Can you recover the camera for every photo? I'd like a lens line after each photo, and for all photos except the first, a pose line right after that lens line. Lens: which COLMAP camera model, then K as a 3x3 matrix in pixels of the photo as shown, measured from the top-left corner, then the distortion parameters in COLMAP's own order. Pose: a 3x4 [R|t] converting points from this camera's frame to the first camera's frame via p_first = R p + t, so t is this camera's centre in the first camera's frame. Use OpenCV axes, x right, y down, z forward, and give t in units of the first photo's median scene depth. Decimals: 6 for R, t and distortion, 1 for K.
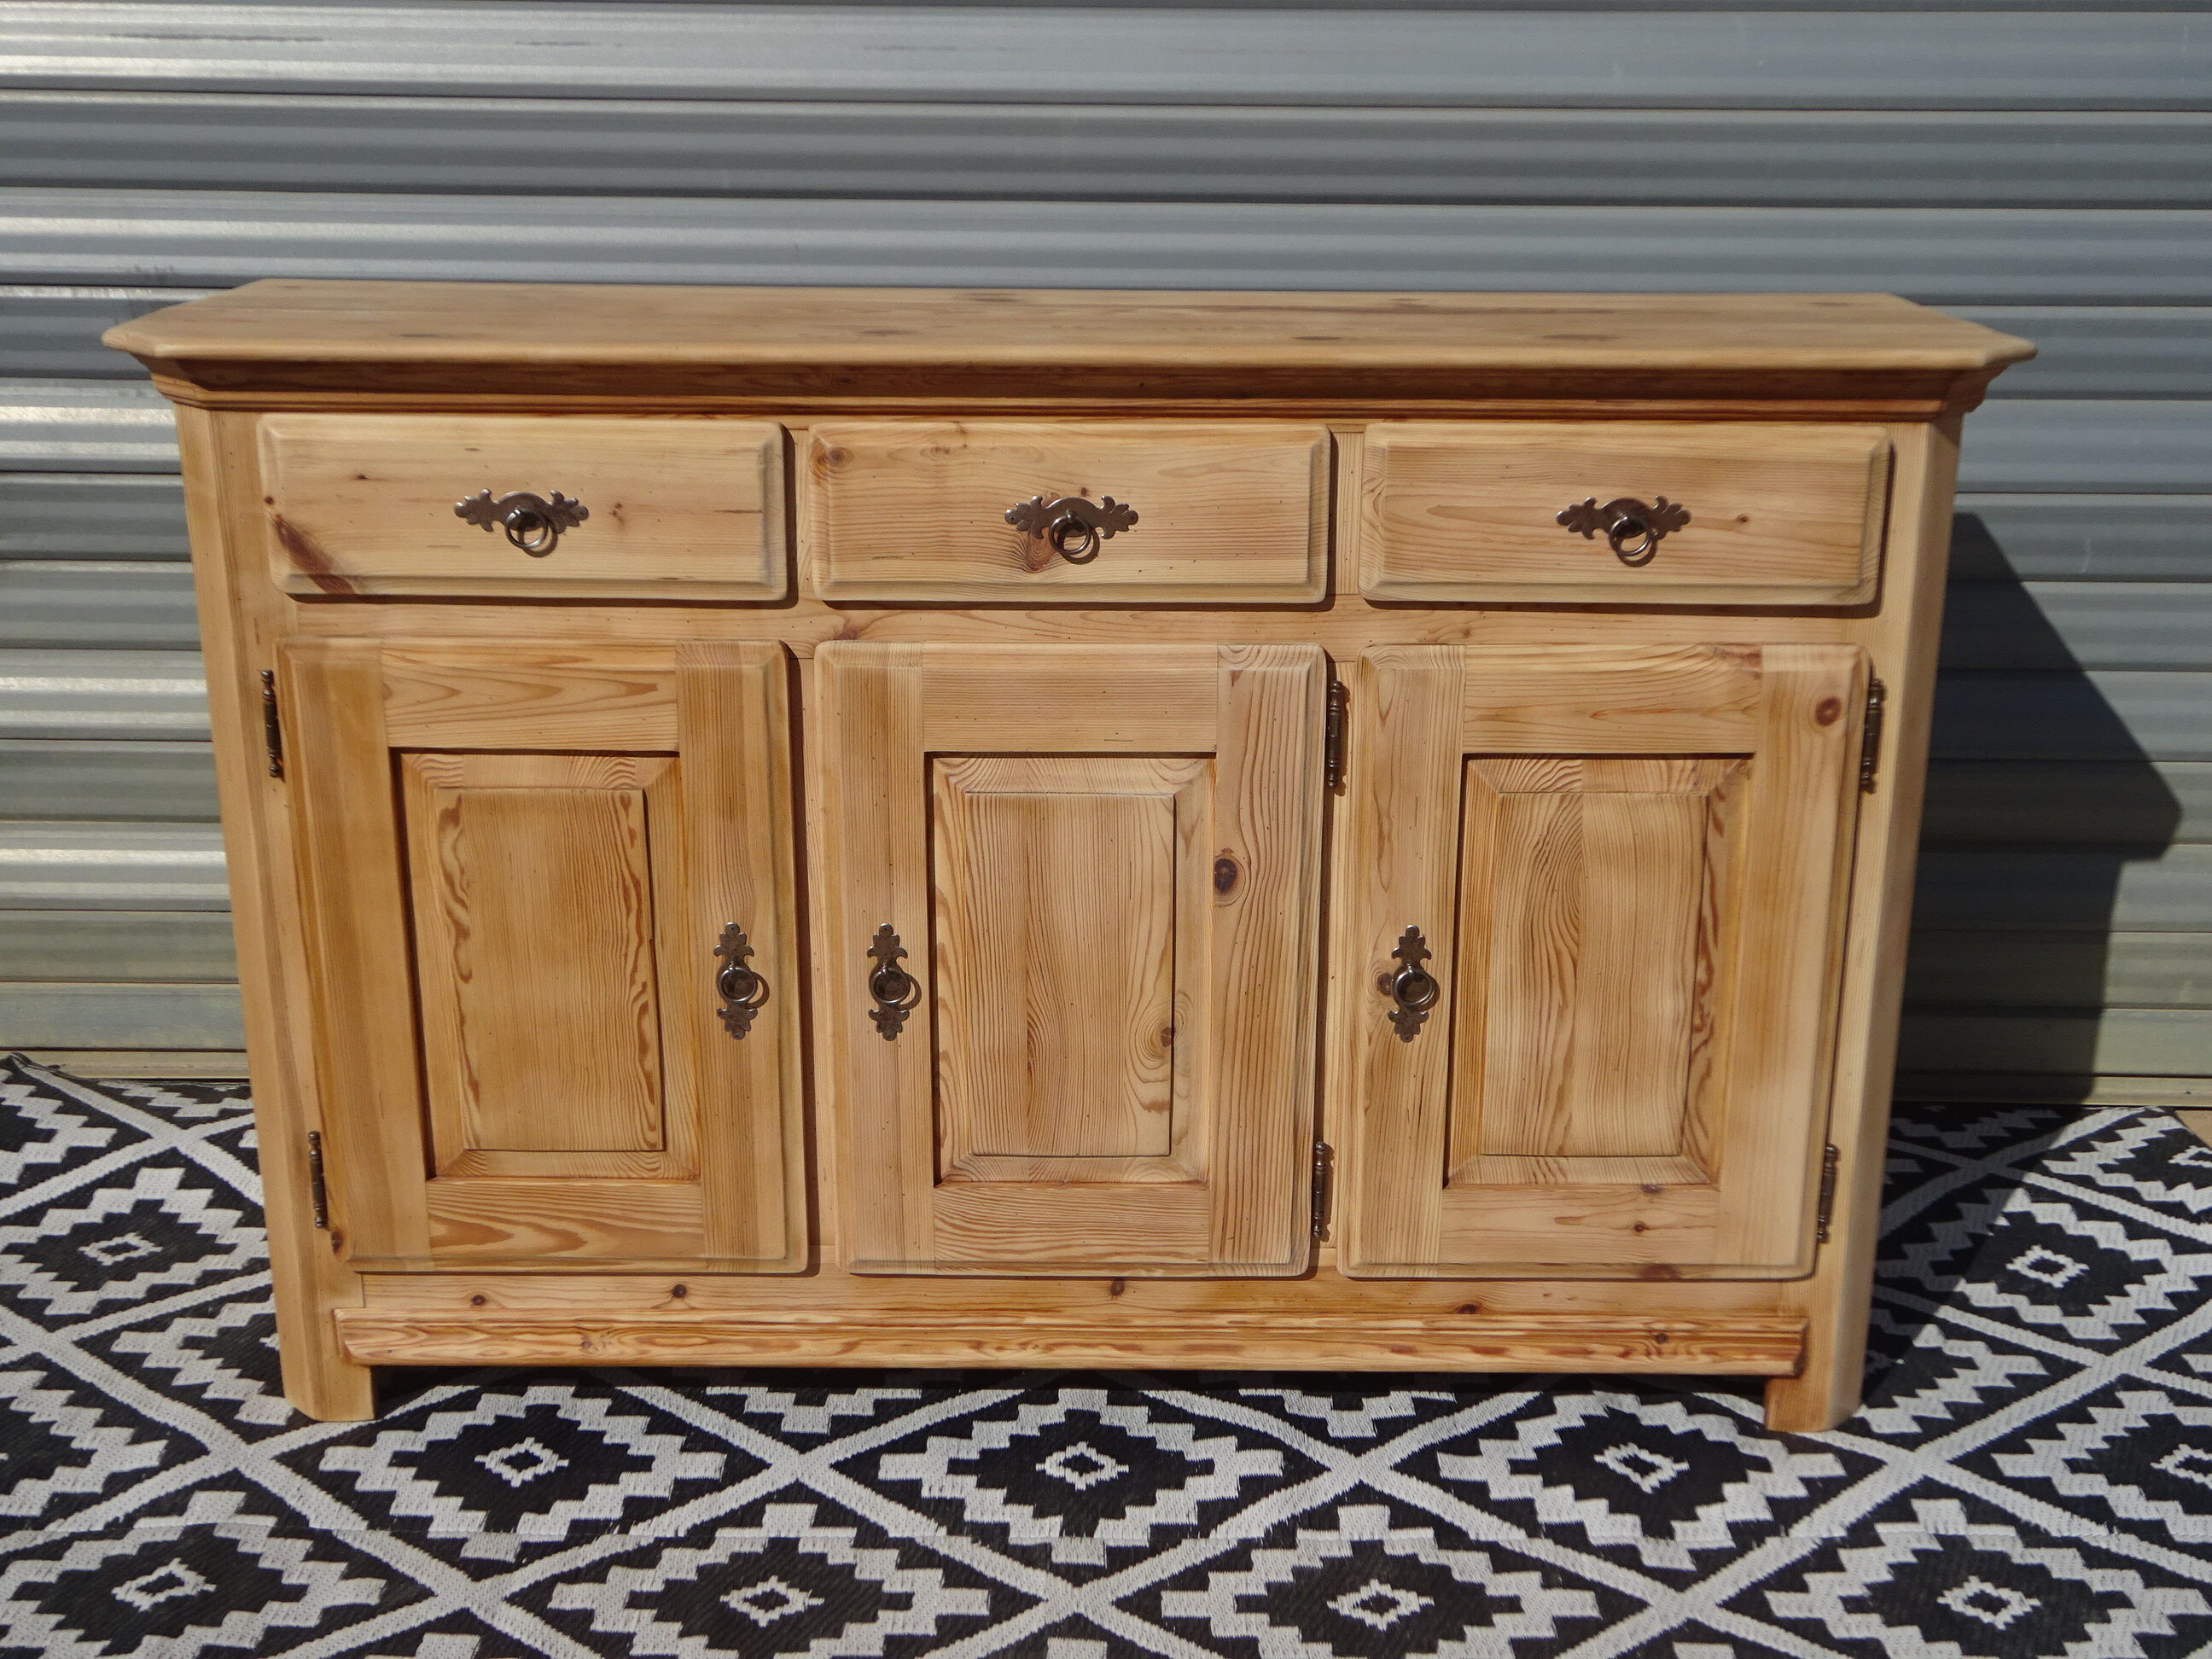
lens RADIAL K [[2494.9, 0, 1107.1], [0, 2494.9, 827.8], [0, 0, 1]] dist [0.032927, 0.000000]
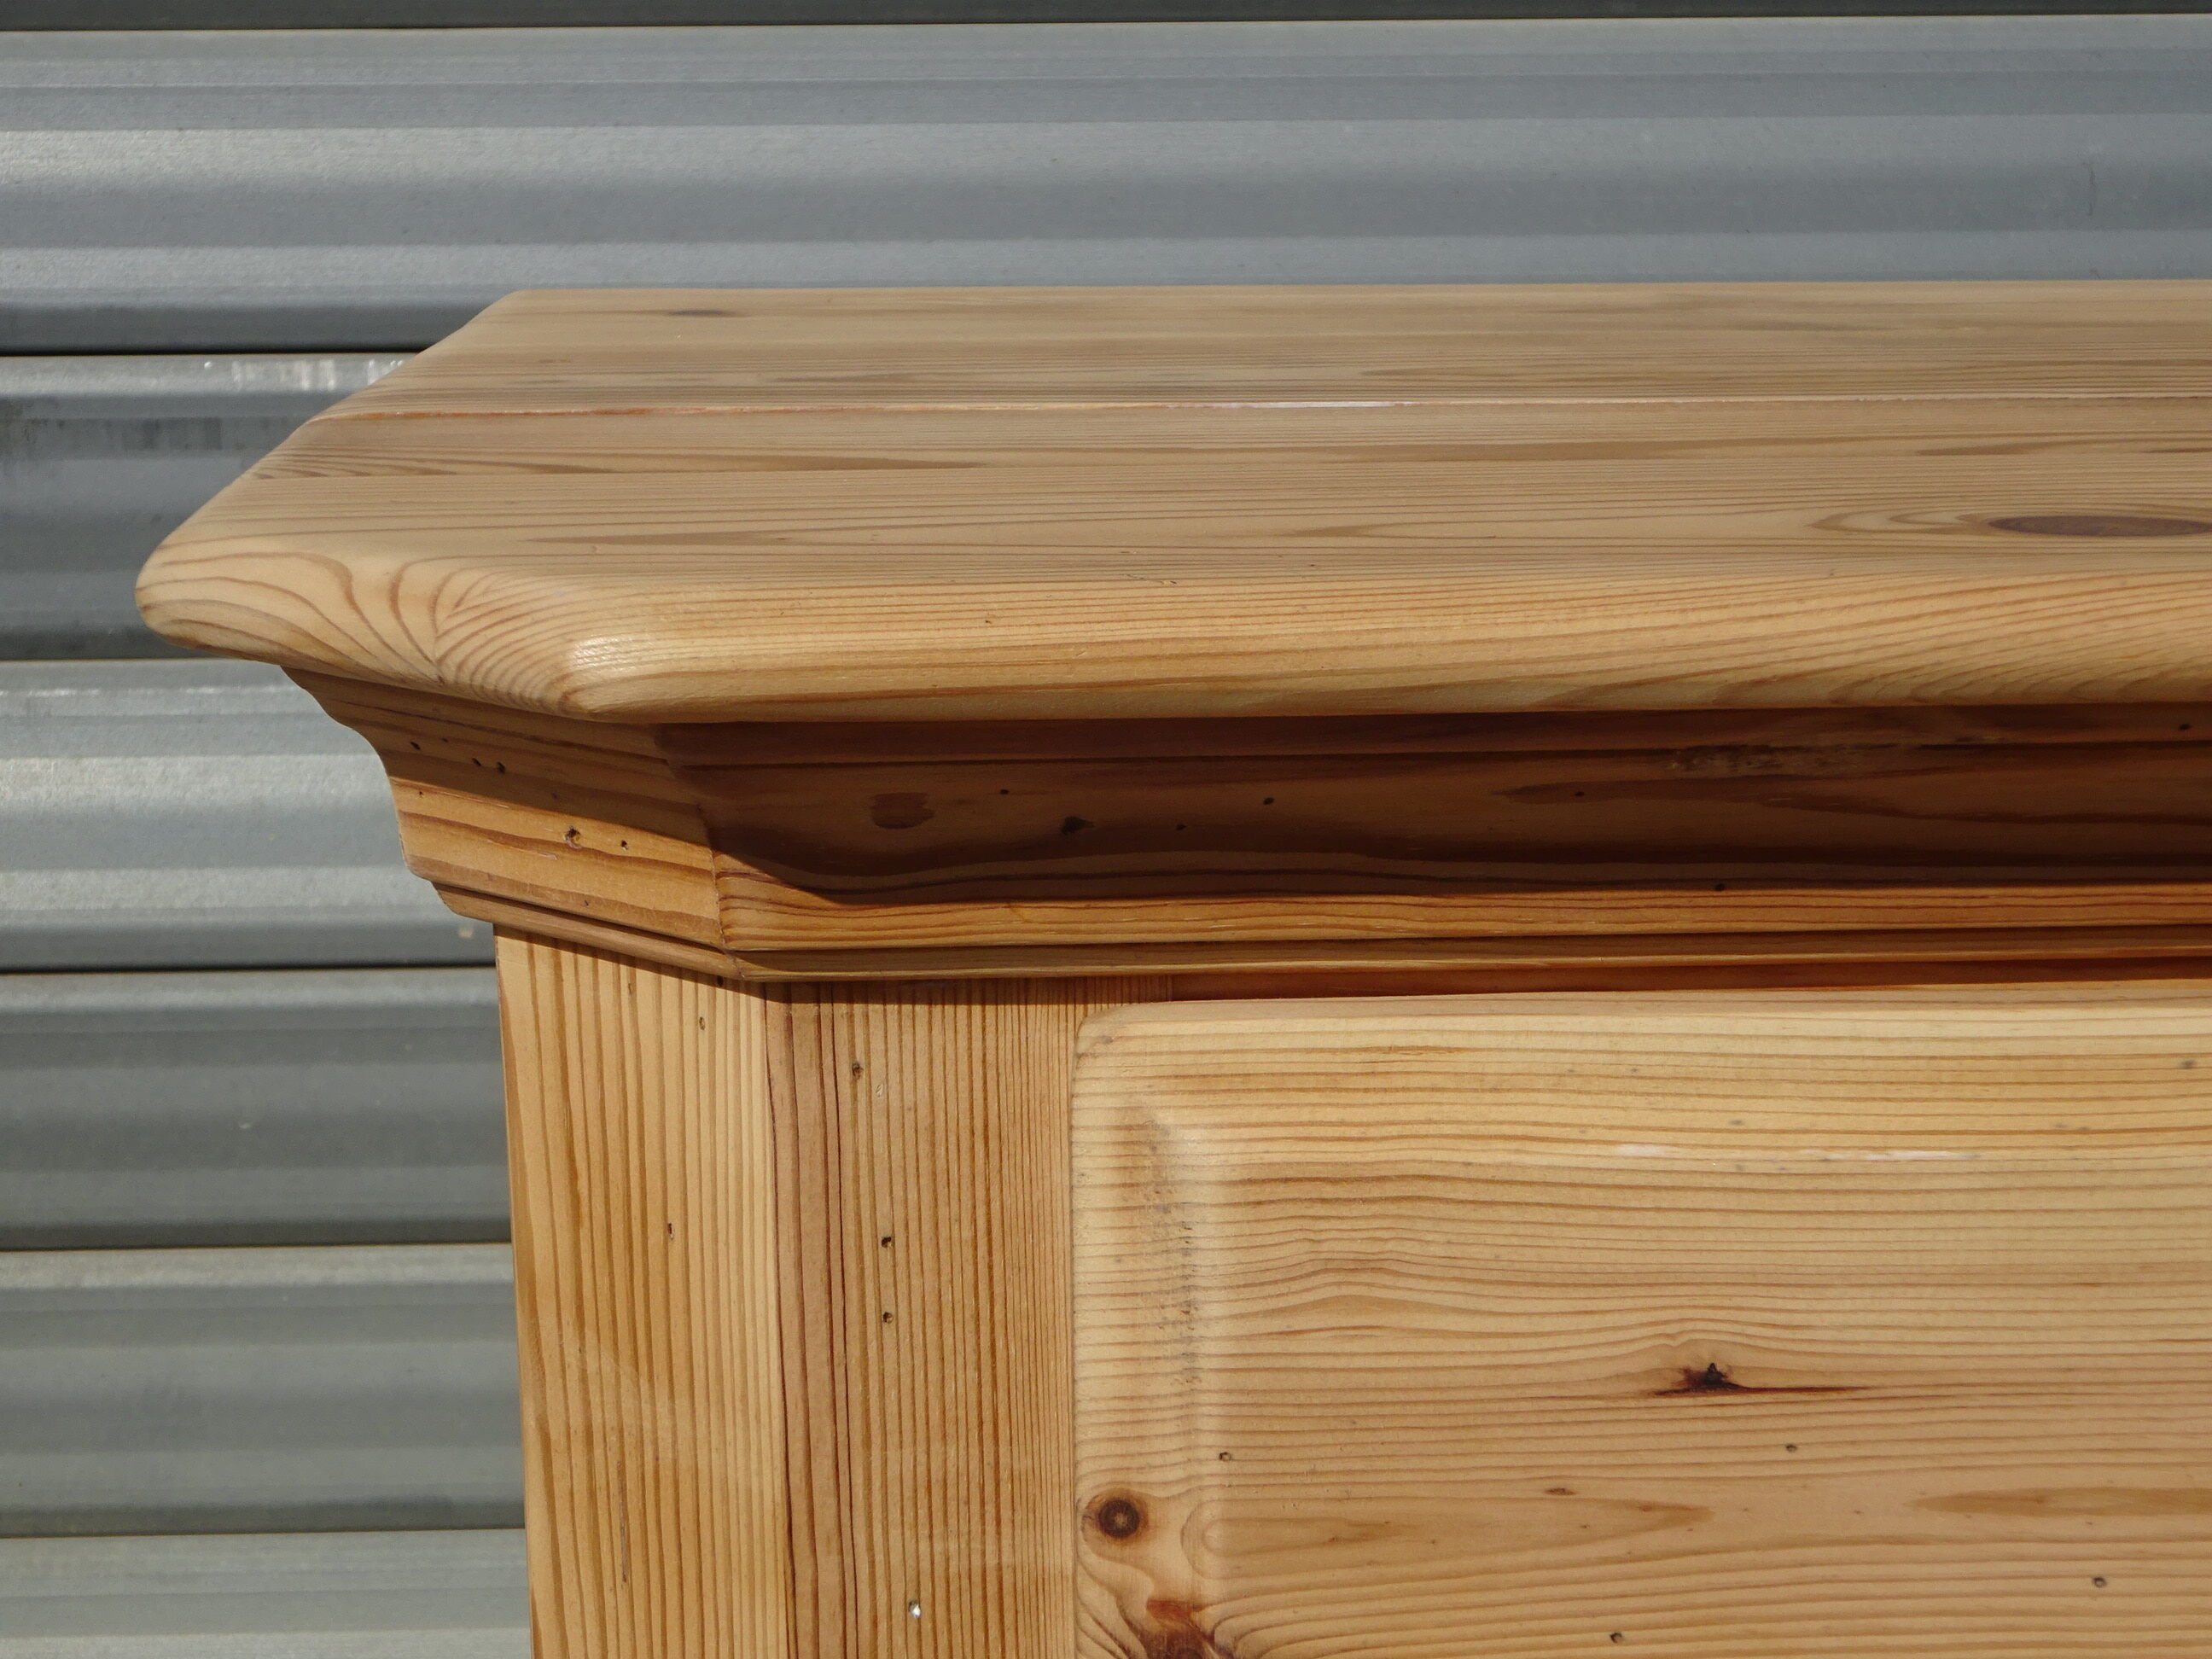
lens RADIAL K [[3914.1, 0, 1118.9], [0, 3914.1, 841.0], [0, 0, 1]] dist [-0.003537, 0.000000]
pose [[0.999479, -0.022586, 0.023063, -0.322325], [0.024647, 0.995326, -0.093377, -0.143549], [-0.020846, 0.093897, 0.995364, 0.698817]]
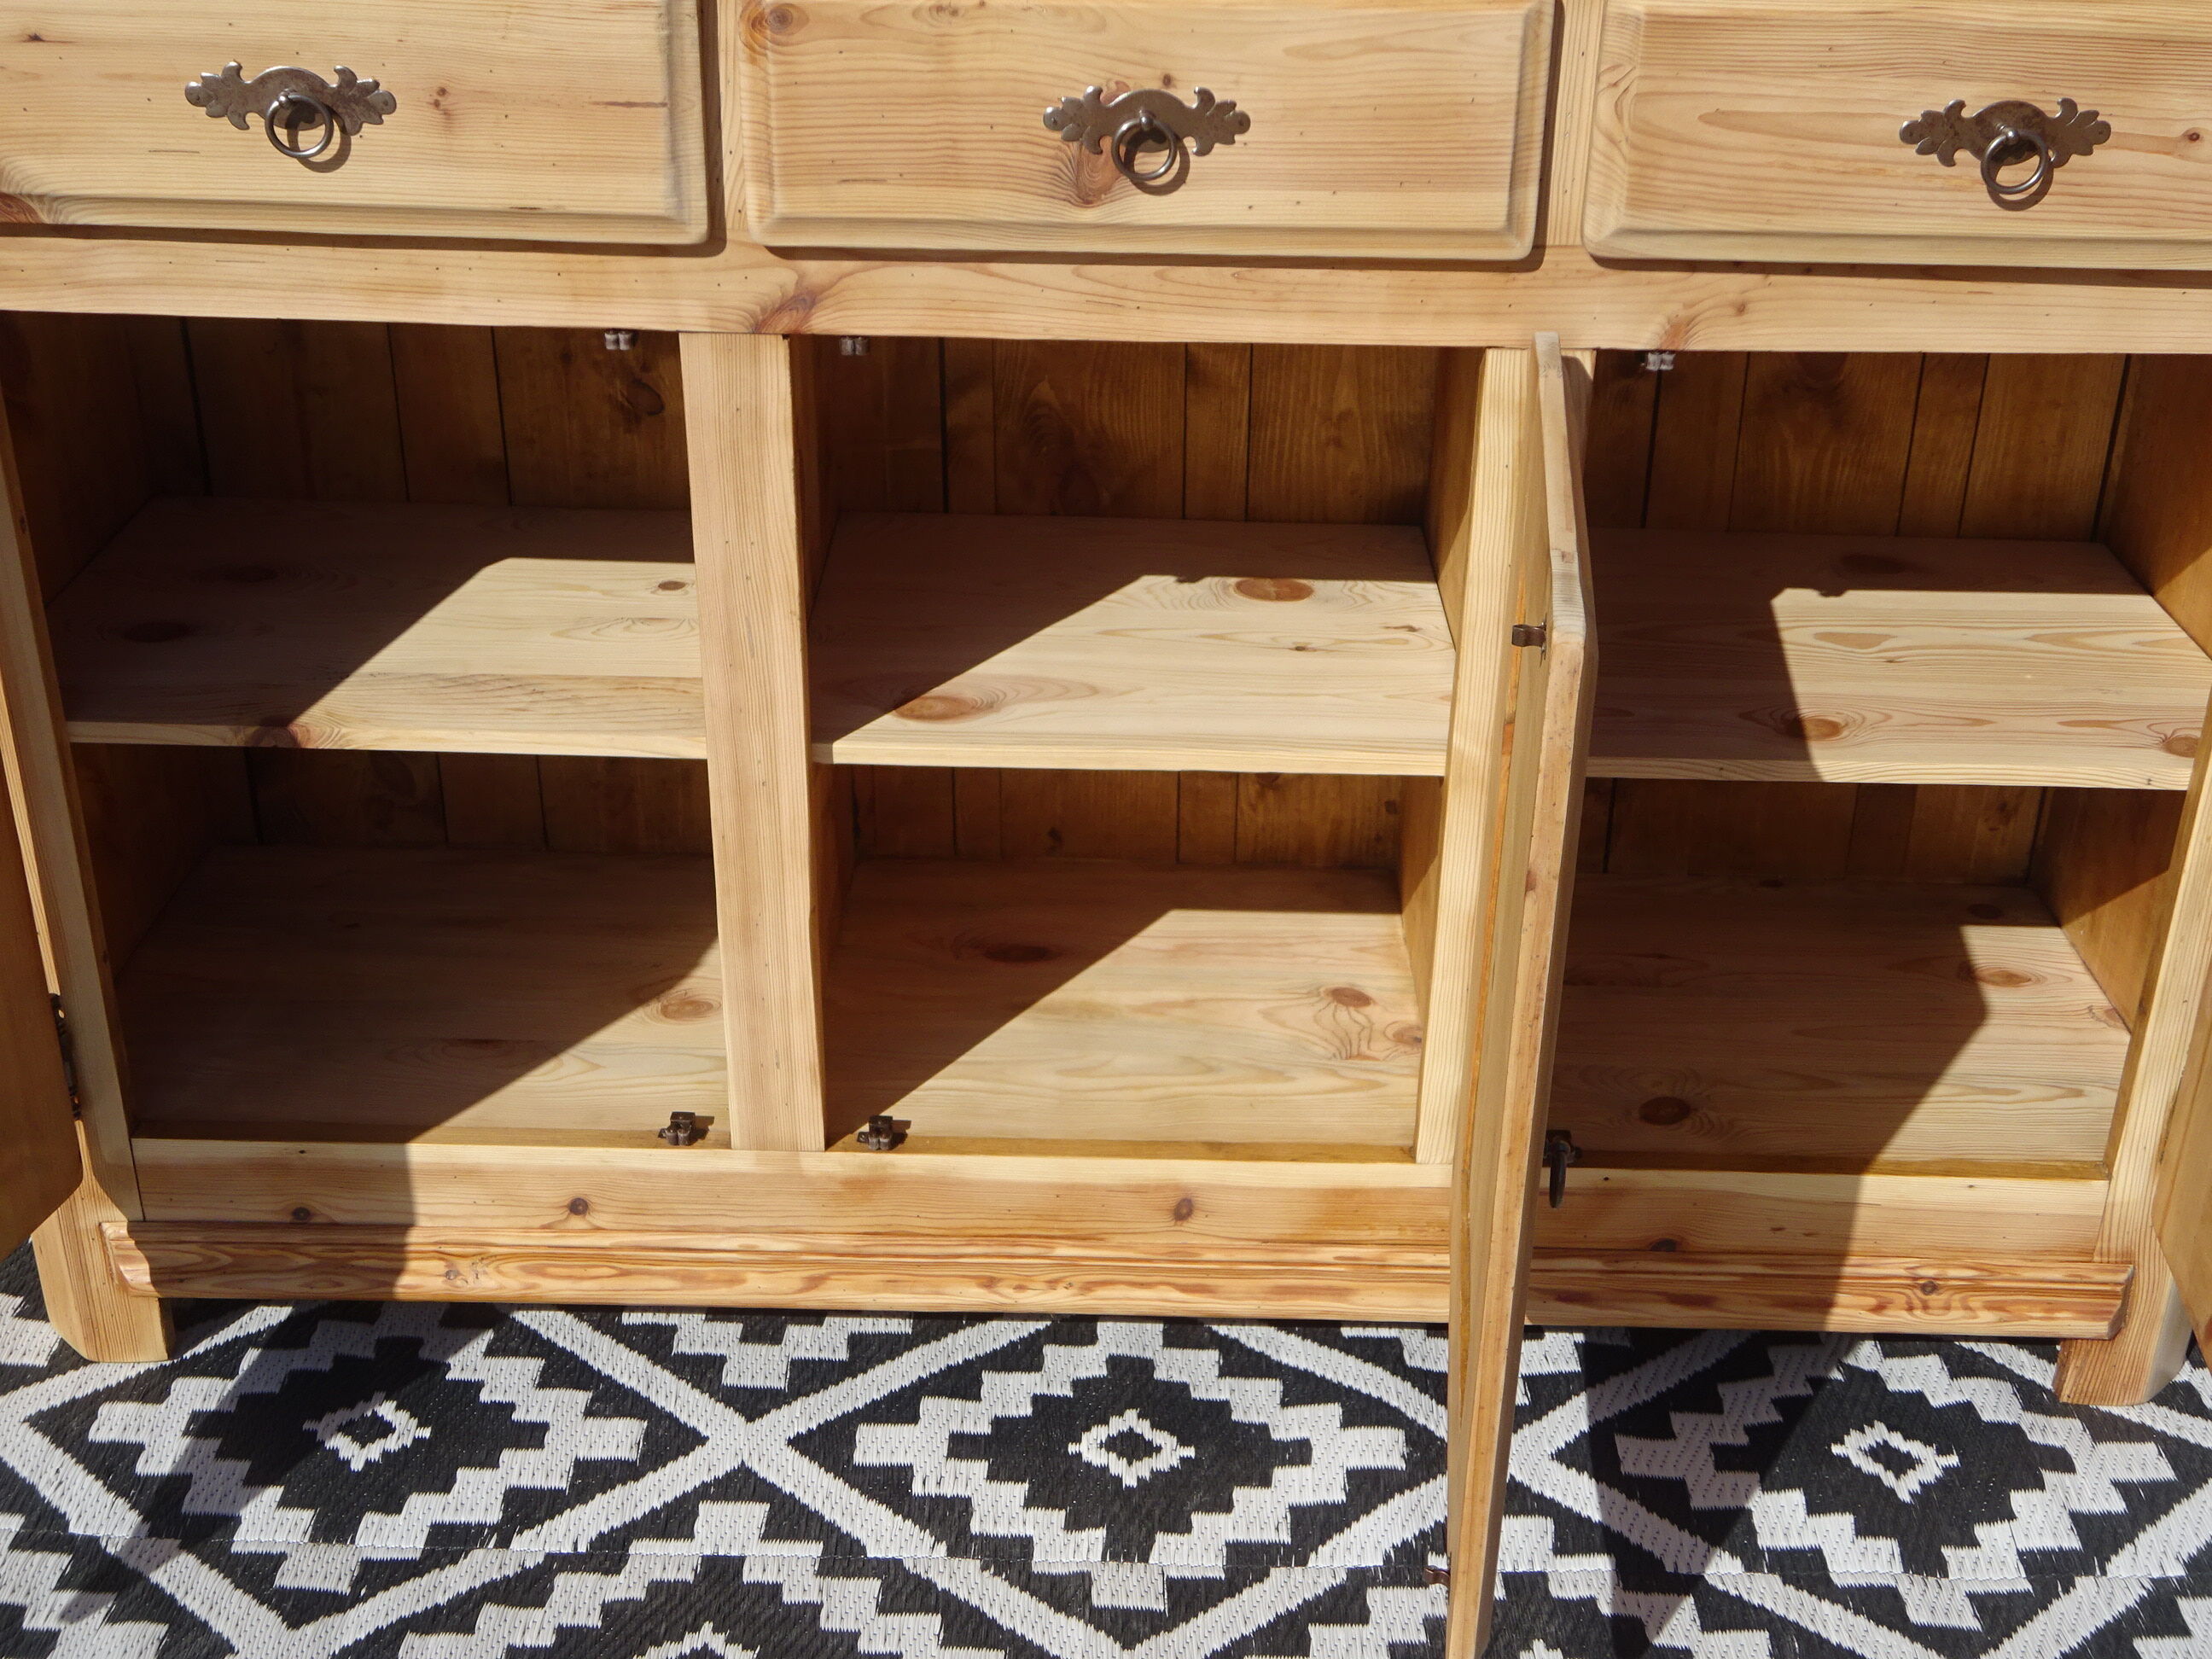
lens RADIAL K [[2572.6, 0, 1106.4], [0, 2572.6, 821.7], [0, 0, 1]] dist [0.025905, 0.000000]
pose [[0.999900, 0.014118, 0.000564, -0.021272], [-0.014022, 0.986594, 0.162590, -0.051049], [0.001739, -0.162582, 0.986694, 0.298042]]
